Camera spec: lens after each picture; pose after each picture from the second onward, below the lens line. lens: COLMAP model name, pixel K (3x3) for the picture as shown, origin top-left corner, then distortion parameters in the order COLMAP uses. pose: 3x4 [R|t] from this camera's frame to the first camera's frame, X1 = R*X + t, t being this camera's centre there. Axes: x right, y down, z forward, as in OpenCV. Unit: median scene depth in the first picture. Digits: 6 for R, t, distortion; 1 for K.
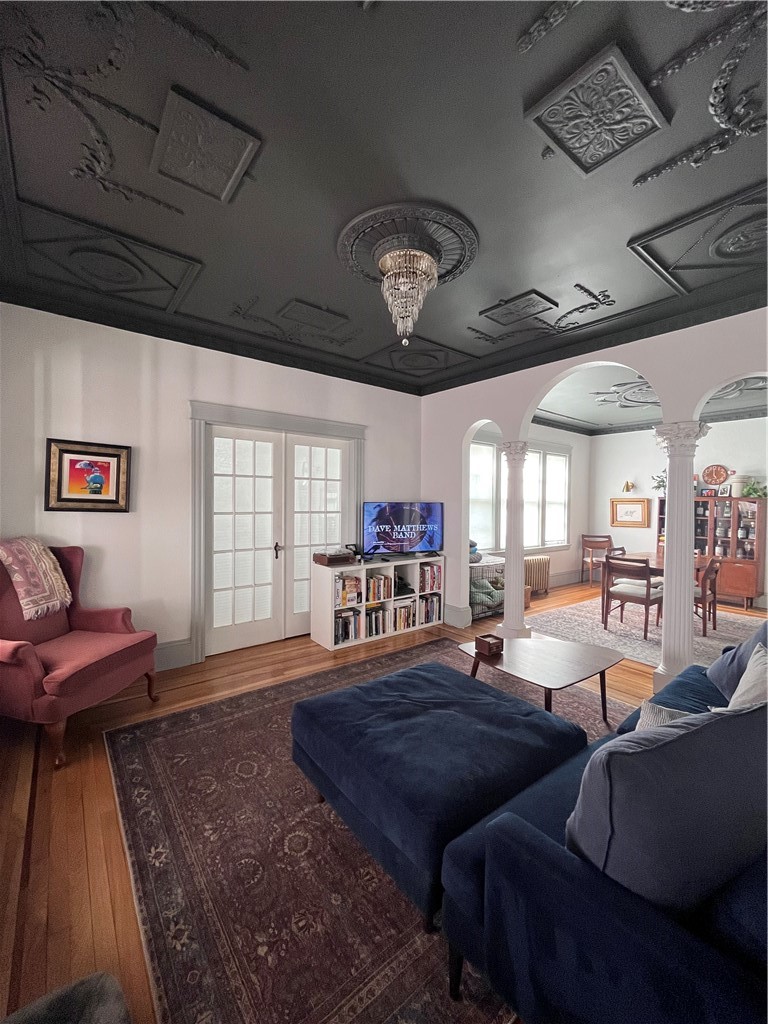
lens RADIAL K [[411.9, 0, 380.5], [0, 411.9, 510.1], [0, 0, 1]] dist [-0.000566, 0.000000]
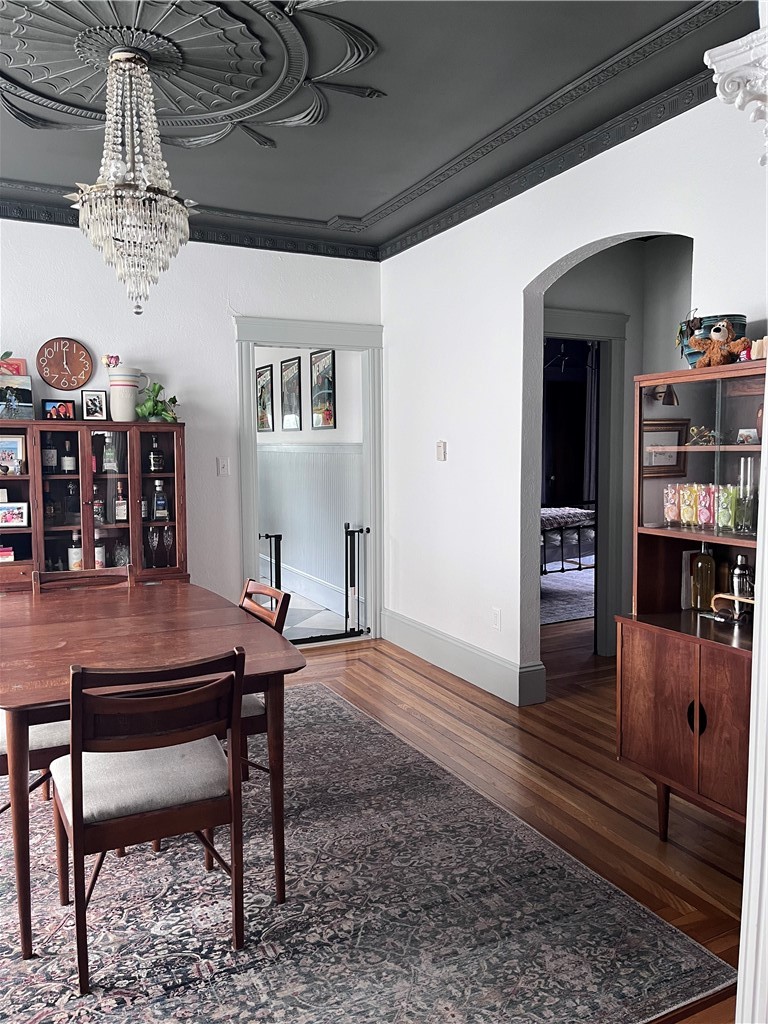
lens RADIAL K [[769.1, 0, 384.3], [0, 769.1, 514.1], [0, 0, 1]] dist [0.061332, -0.086407]
pose [[0.192344, -0.101117, 0.976104, 0.140346], [0.032688, 0.994785, 0.096611, -0.005410], [-0.980783, 0.013324, 0.194647, 0.560946]]
